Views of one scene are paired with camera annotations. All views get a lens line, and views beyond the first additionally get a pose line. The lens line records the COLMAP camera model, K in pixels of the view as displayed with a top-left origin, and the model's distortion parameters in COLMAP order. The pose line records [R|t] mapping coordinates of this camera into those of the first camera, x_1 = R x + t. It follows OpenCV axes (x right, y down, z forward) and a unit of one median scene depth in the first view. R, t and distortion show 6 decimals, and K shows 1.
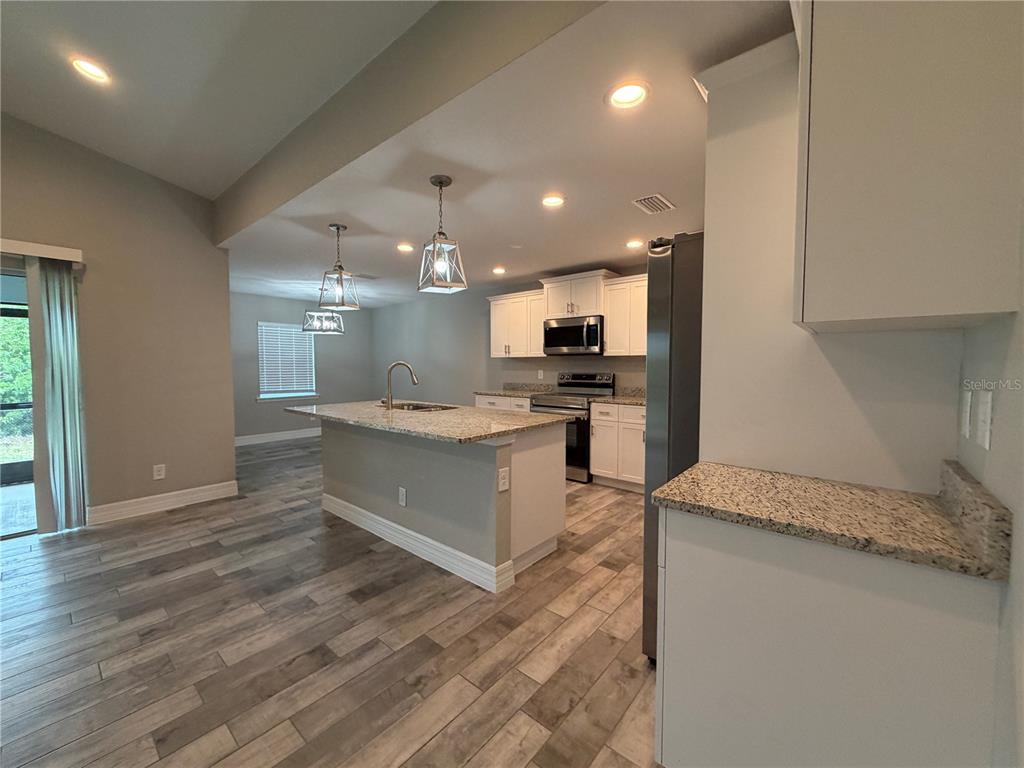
lens RADIAL K [[408.2, 0, 508.5], [0, 408.2, 383.4], [0, 0, 1]] dist [0.000088, 0.000094]
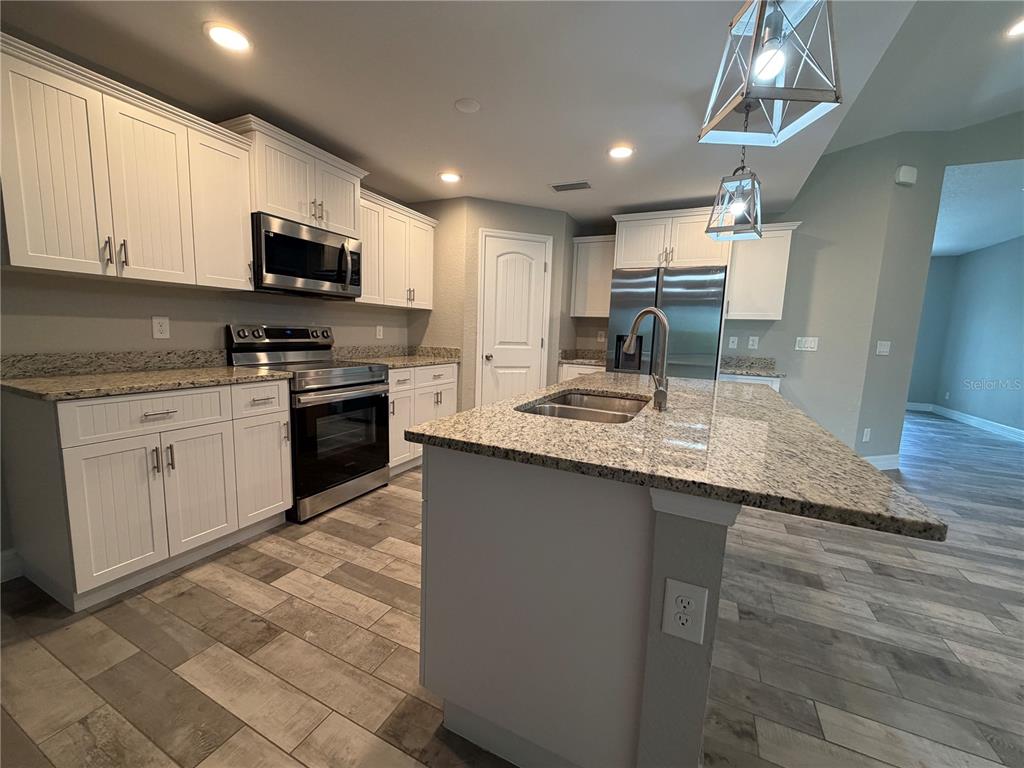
lens RADIAL K [[408.2, 0, 508.5], [0, 408.2, 383.4], [0, 0, 1]] dist [0.000088, 0.000094]
pose [[-0.252134, -0.133420, 0.958451, -0.813543], [0.010758, 0.990002, 0.140642, -0.041037], [-0.967632, 0.045772, -0.248178, 1.505268]]
